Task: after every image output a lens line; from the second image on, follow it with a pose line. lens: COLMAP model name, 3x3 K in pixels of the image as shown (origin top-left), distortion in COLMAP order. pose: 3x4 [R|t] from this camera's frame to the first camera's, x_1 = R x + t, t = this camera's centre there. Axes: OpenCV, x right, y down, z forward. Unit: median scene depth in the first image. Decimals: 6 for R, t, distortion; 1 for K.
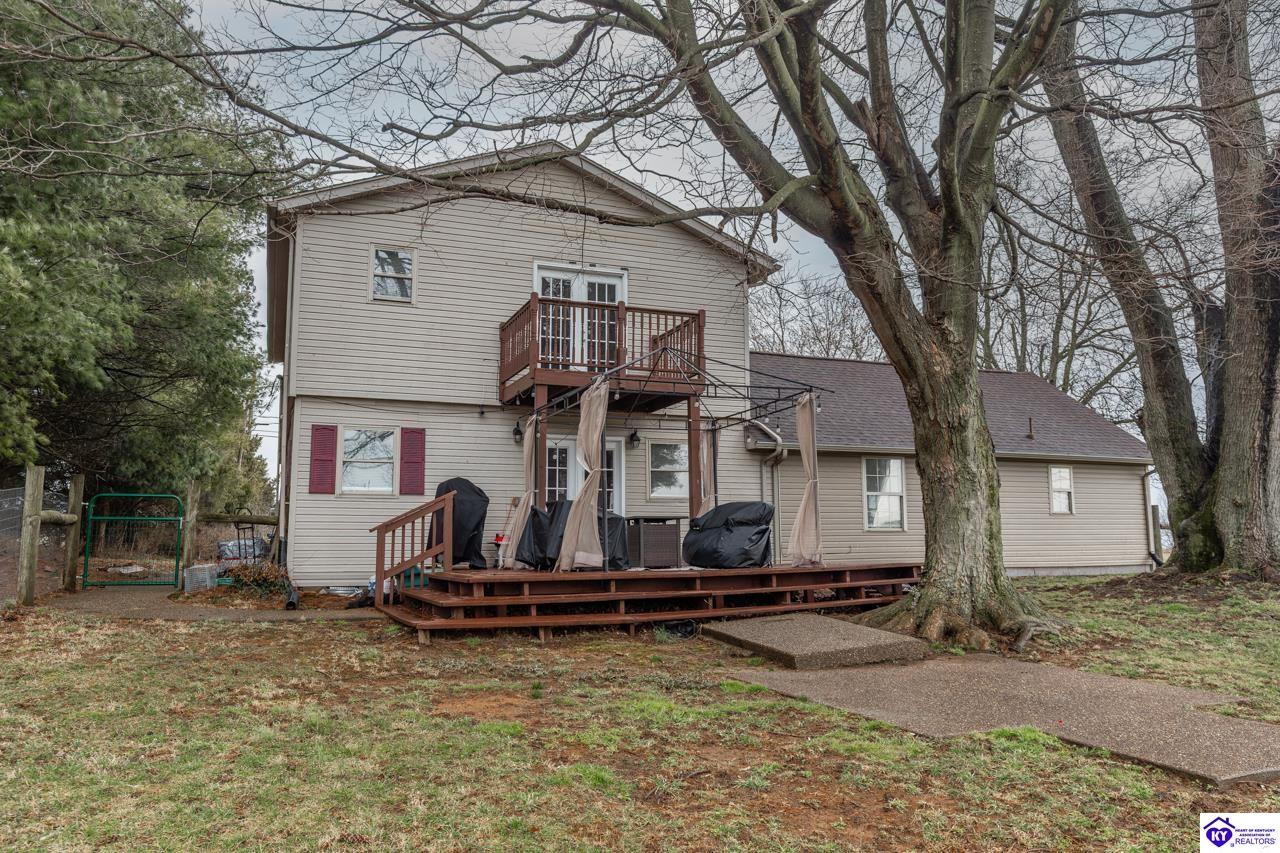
lens RADIAL K [[952.0, 0, 638.0], [0, 952.0, 423.2], [0, 0, 1]] dist [0.003491, -0.000514]
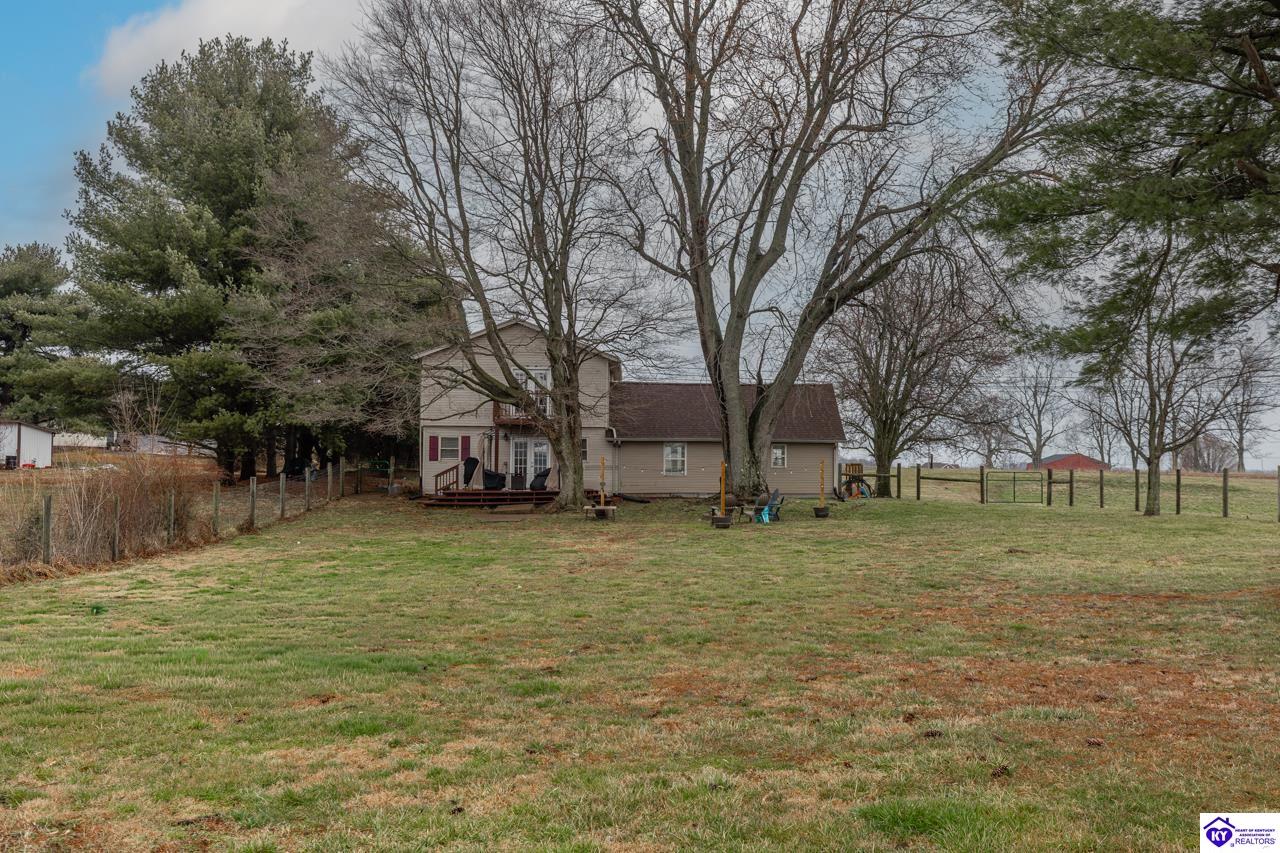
lens RADIAL K [[1274.3, 0, 643.9], [0, 1274.3, 424.3], [0, 0, 1]] dist [0.020450, 0.000000]
pose [[0.932957, 0.004028, -0.359965, 1.659372], [0.033158, 0.994725, 0.097071, -0.392127], [0.358458, -0.102499, 0.927902, -2.333514]]
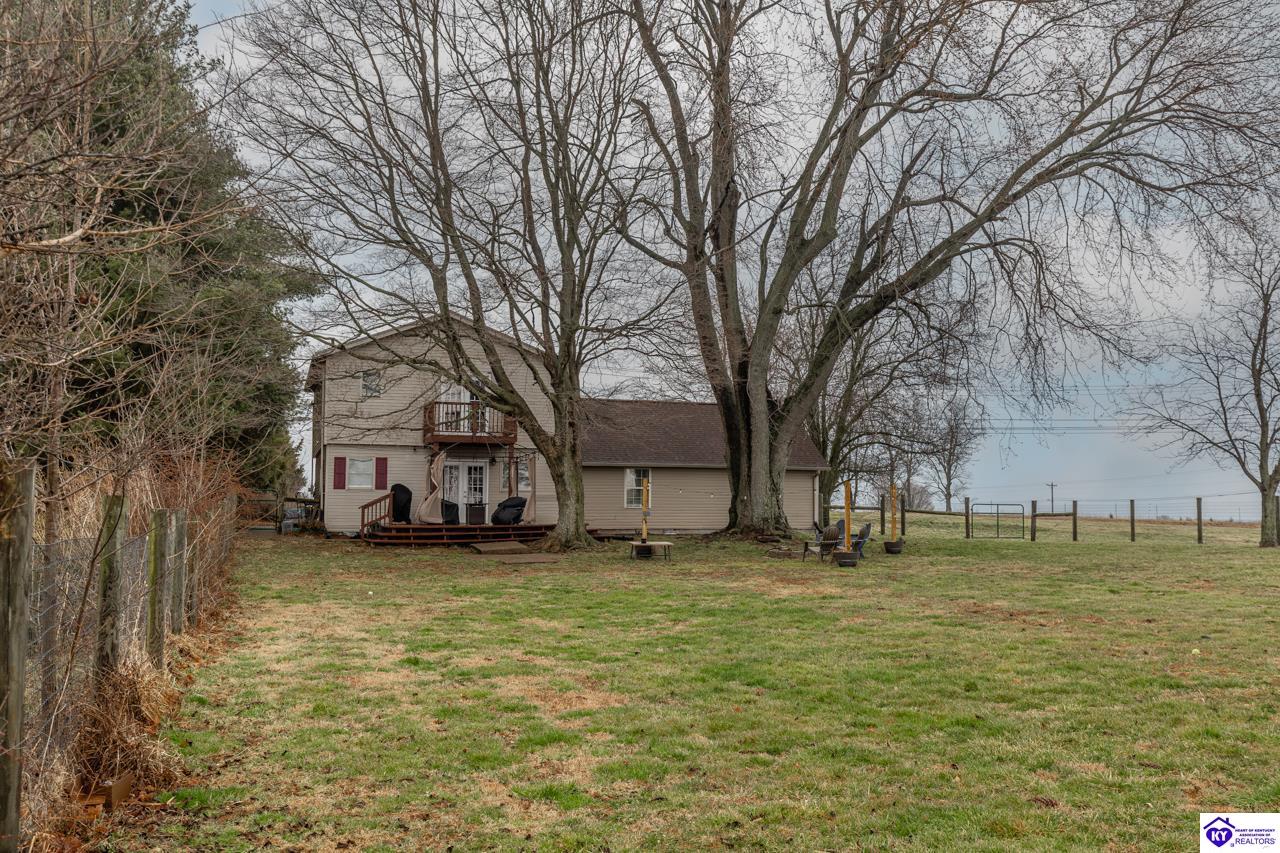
lens RADIAL K [[1274.3, 0, 637.4], [0, 1274.3, 427.0], [0, 0, 1]] dist [0.020450, 0.000000]
pose [[0.995823, 0.009499, -0.090810, 0.637102], [-0.003604, 0.997888, 0.064859, -0.270733], [0.091234, -0.064261, 0.993754, -1.908471]]
